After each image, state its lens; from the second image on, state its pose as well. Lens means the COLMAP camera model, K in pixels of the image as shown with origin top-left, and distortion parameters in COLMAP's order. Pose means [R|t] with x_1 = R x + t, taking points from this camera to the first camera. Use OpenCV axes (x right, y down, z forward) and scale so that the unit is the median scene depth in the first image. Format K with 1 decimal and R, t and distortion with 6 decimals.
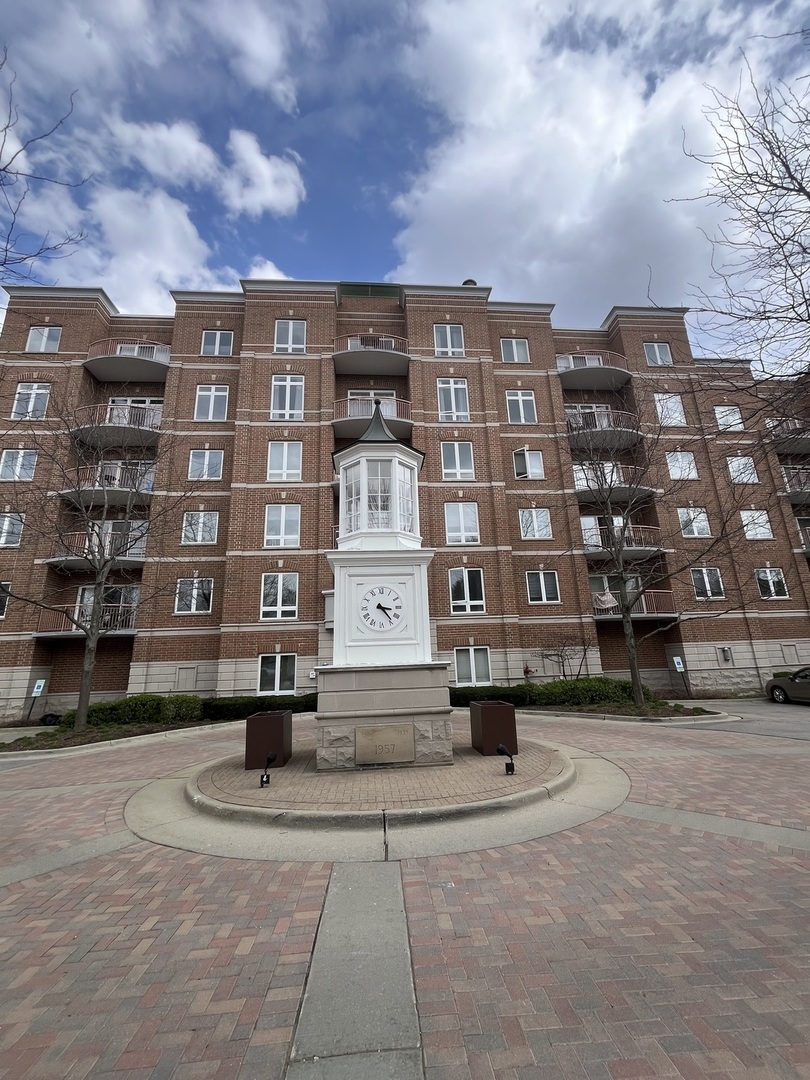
lens RADIAL K [[446.9, 0, 405.0], [0, 446.9, 540.0], [0, 0, 1]] dist [-0.002470, -0.000400]
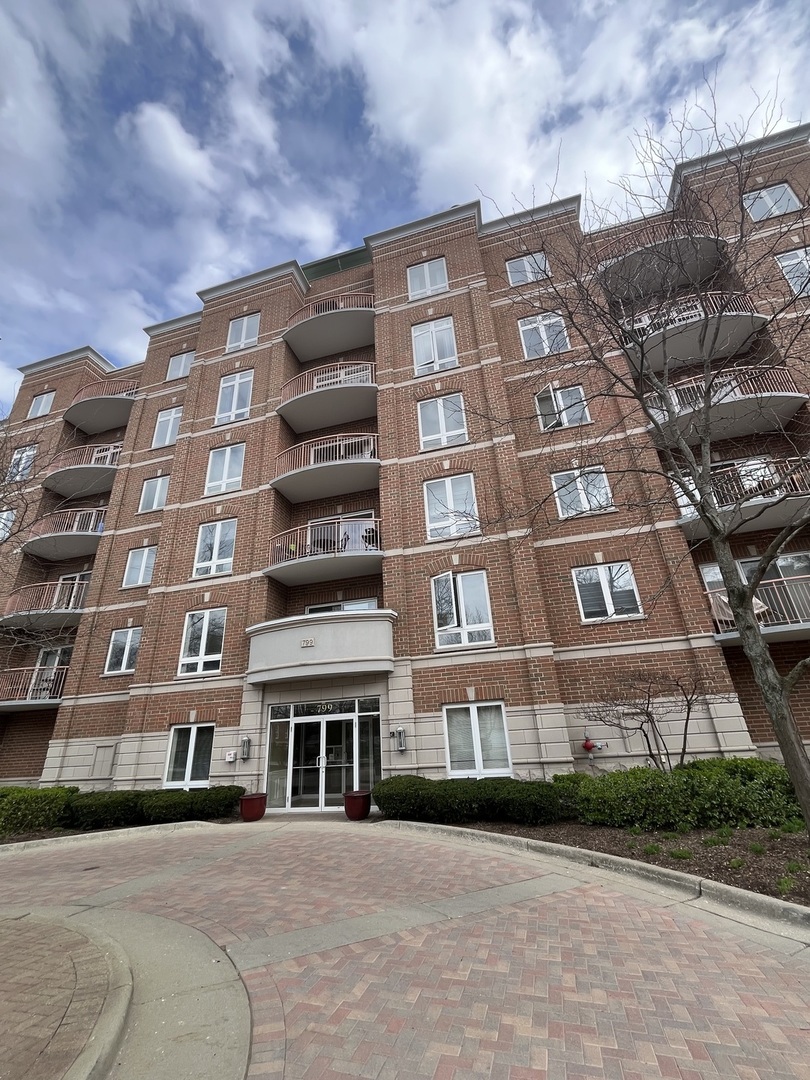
lens RADIAL K [[446.9, 0, 405.0], [0, 446.9, 540.0], [0, 0, 1]] dist [-0.002470, -0.000400]
pose [[0.941772, -0.148252, -0.301808, 0.269858], [0.107885, 0.983329, -0.146376, 0.104071], [0.318477, 0.105292, 0.942065, 0.398537]]
